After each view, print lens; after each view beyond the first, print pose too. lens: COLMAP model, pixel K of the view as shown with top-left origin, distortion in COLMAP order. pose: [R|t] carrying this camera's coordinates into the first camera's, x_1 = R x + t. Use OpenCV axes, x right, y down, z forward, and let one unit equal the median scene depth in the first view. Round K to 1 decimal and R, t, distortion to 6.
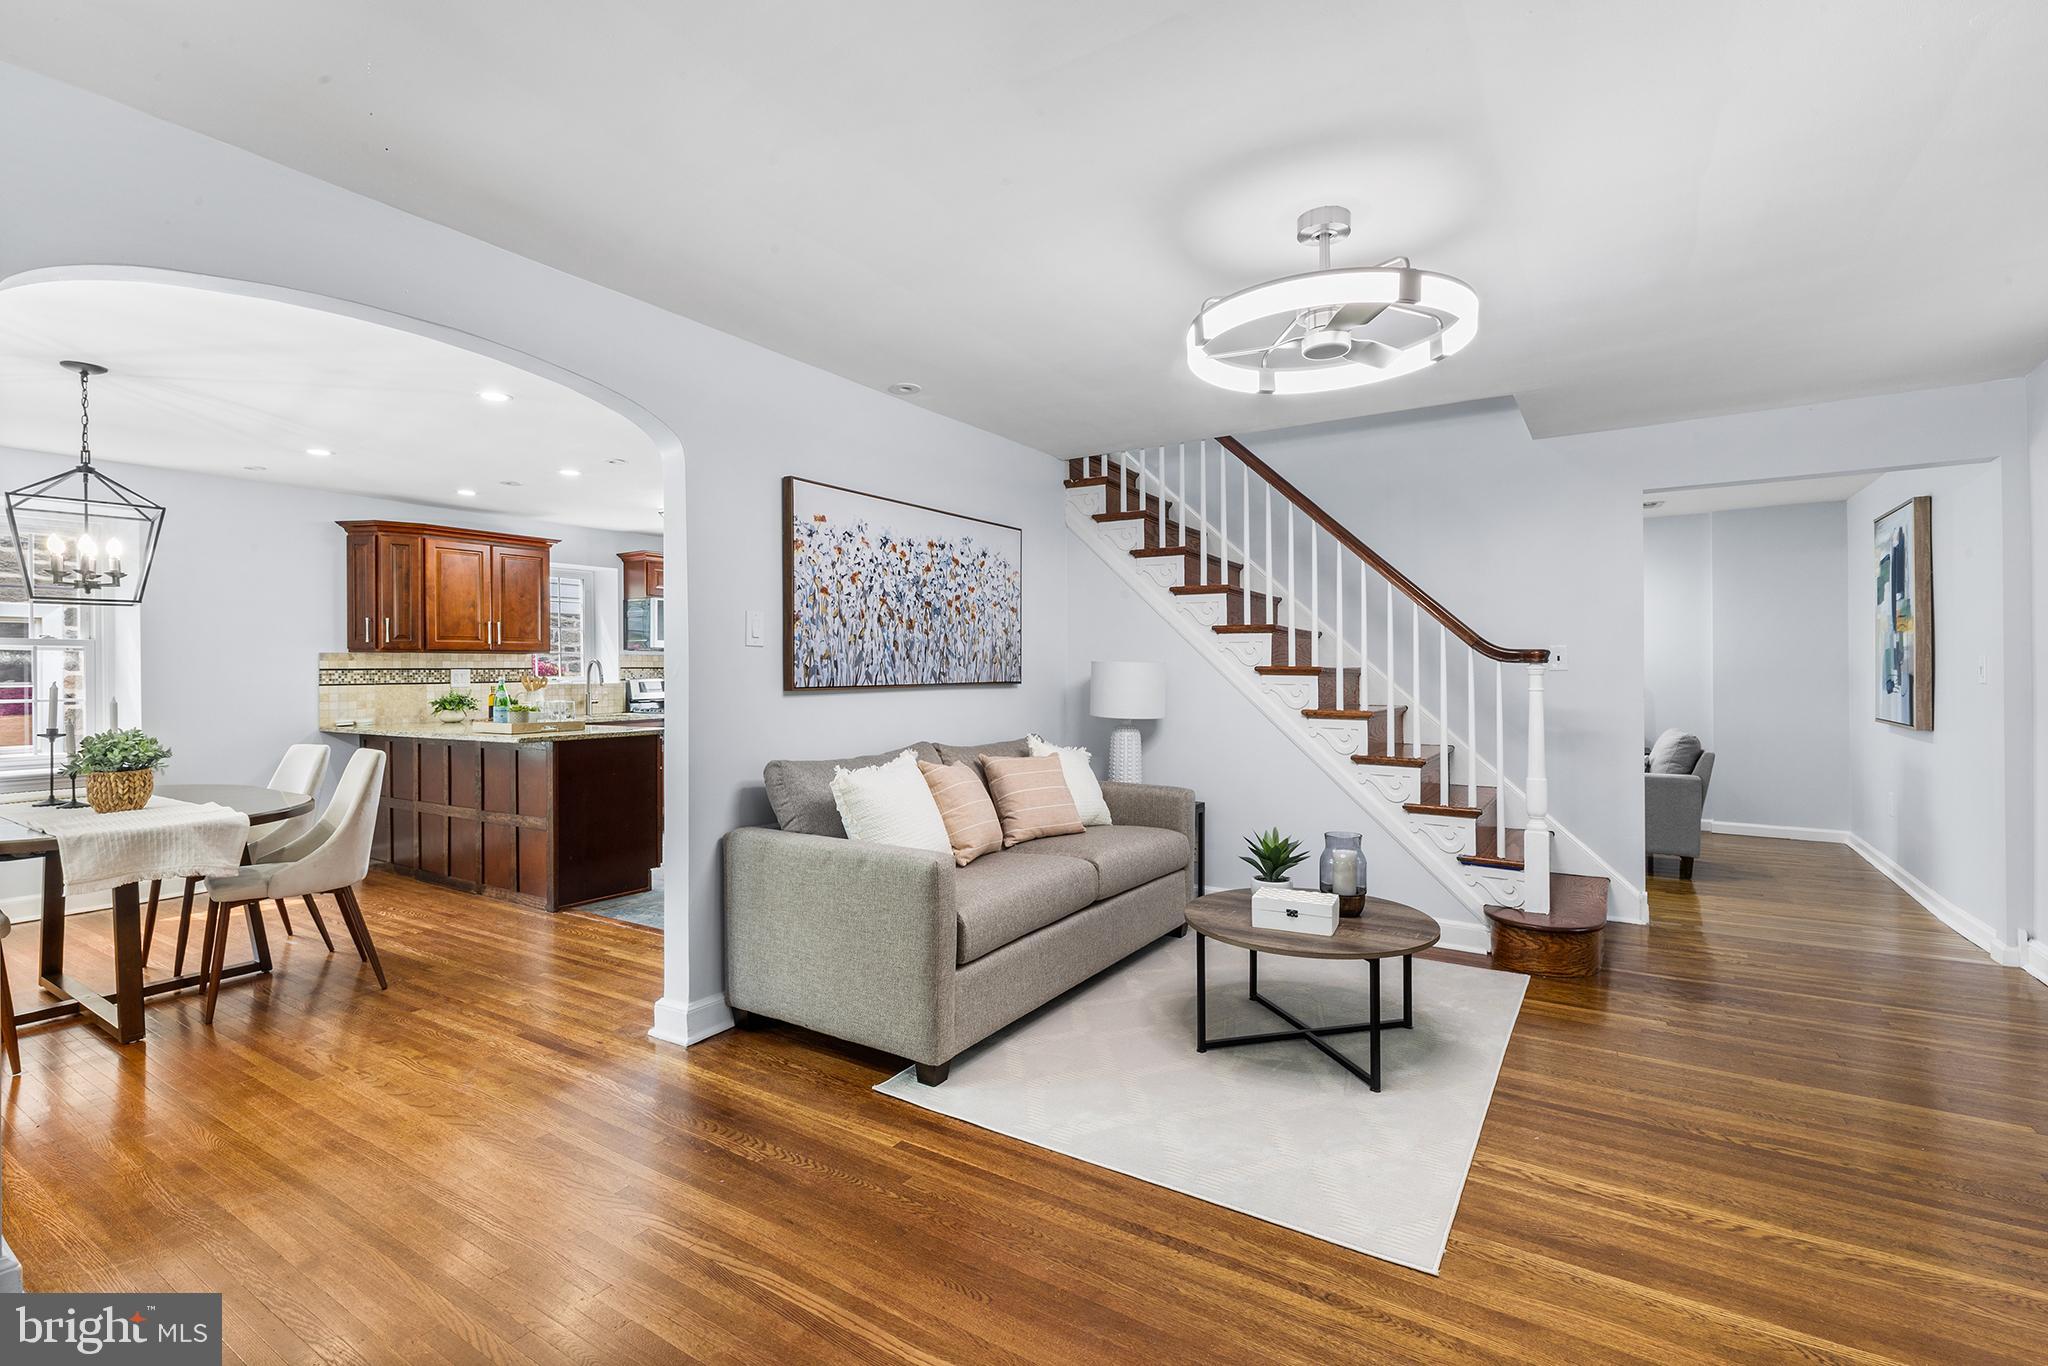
lens RADIAL K [[921.8, 0, 1035.4], [0, 921.8, 676.9], [0, 0, 1]] dist [0.002383, 0.000192]
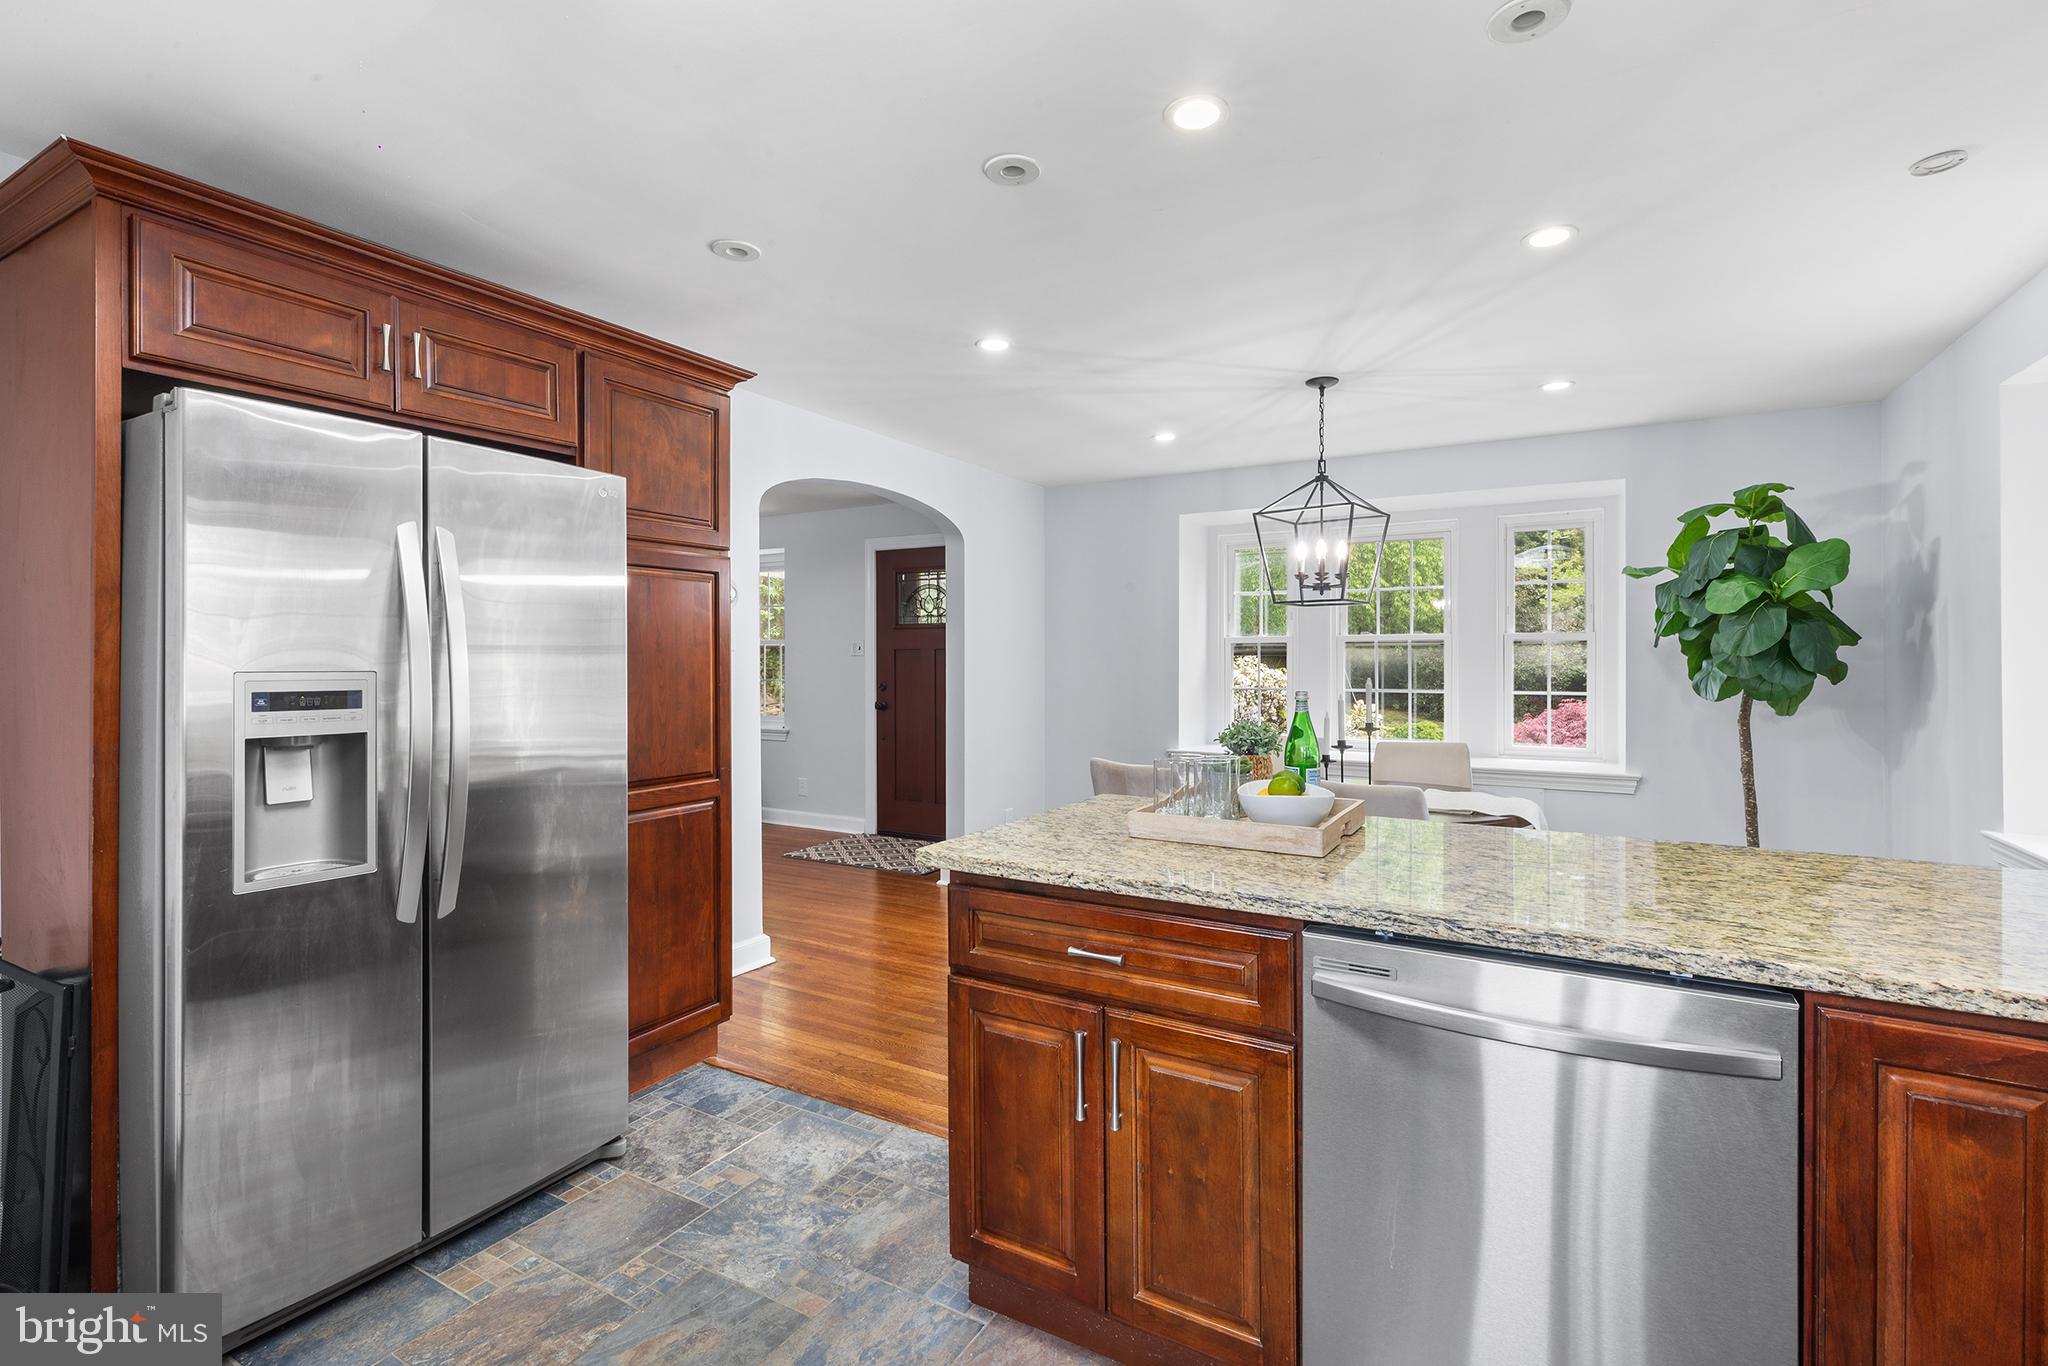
lens RADIAL K [[932.7, 0, 1032.2], [0, 932.7, 658.8], [0, 0, 1]] dist [-0.000112, -0.000169]
pose [[-0.999044, 0.007057, -0.043133, -0.377705], [0.006792, 0.999957, 0.006268, -0.015093], [0.043175, 0.005970, -0.999050, 1.201621]]
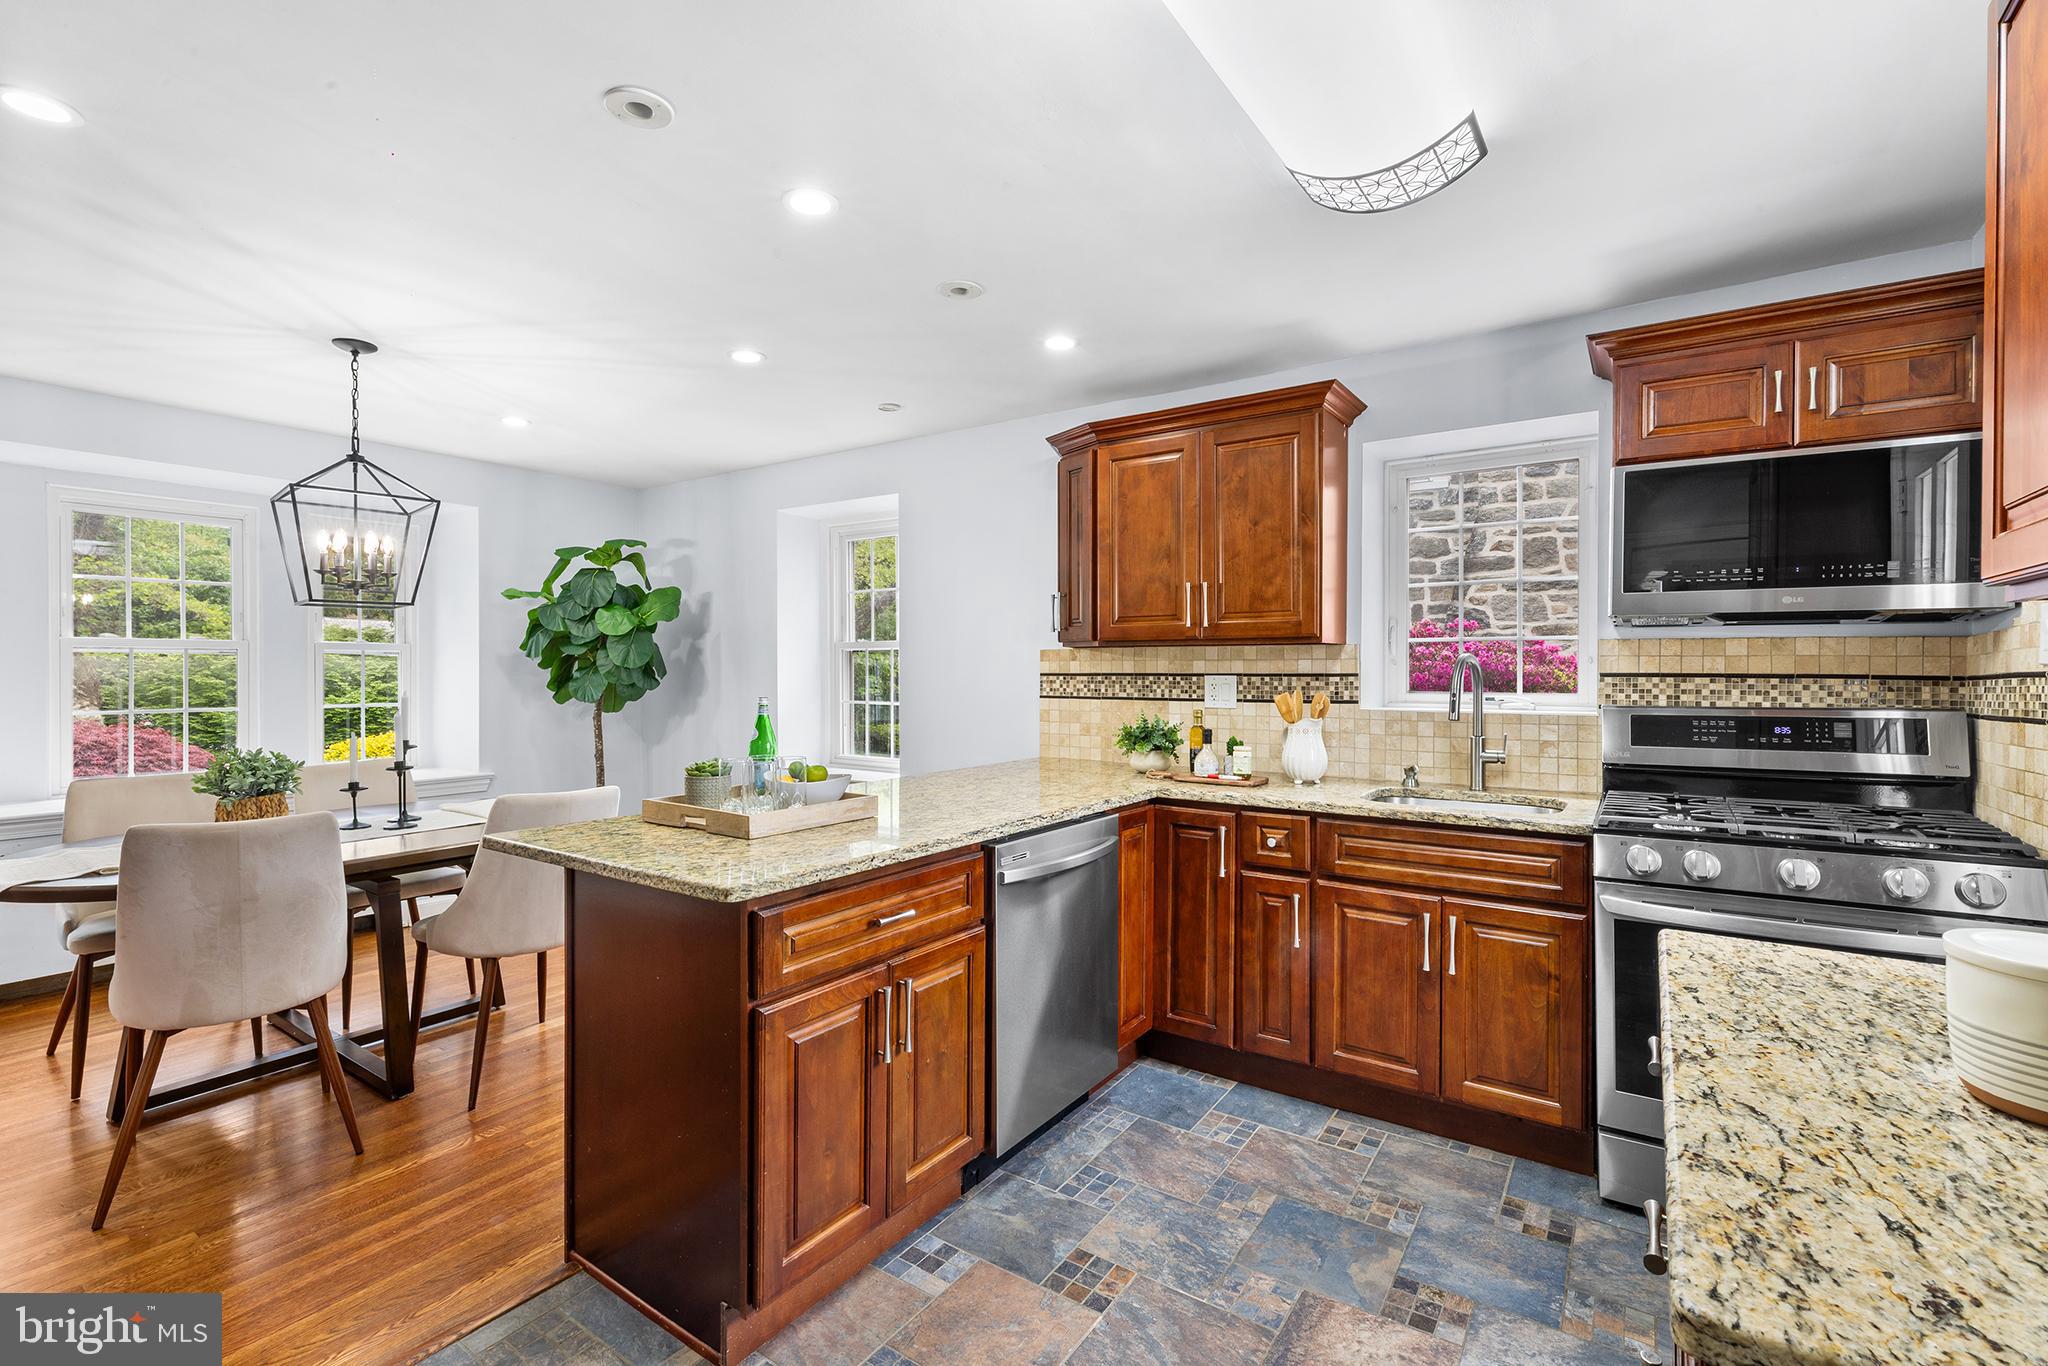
lens RADIAL K [[914.4, 0, 1022.9], [0, 914.4, 670.5], [0, 0, 1]] dist [0.003187, 0.000044]
pose [[-0.038170, 0.007268, -0.999245, -0.088867], [-0.006677, 0.999949, 0.007528, -0.015838], [0.999249, 0.006959, -0.038120, 0.986573]]
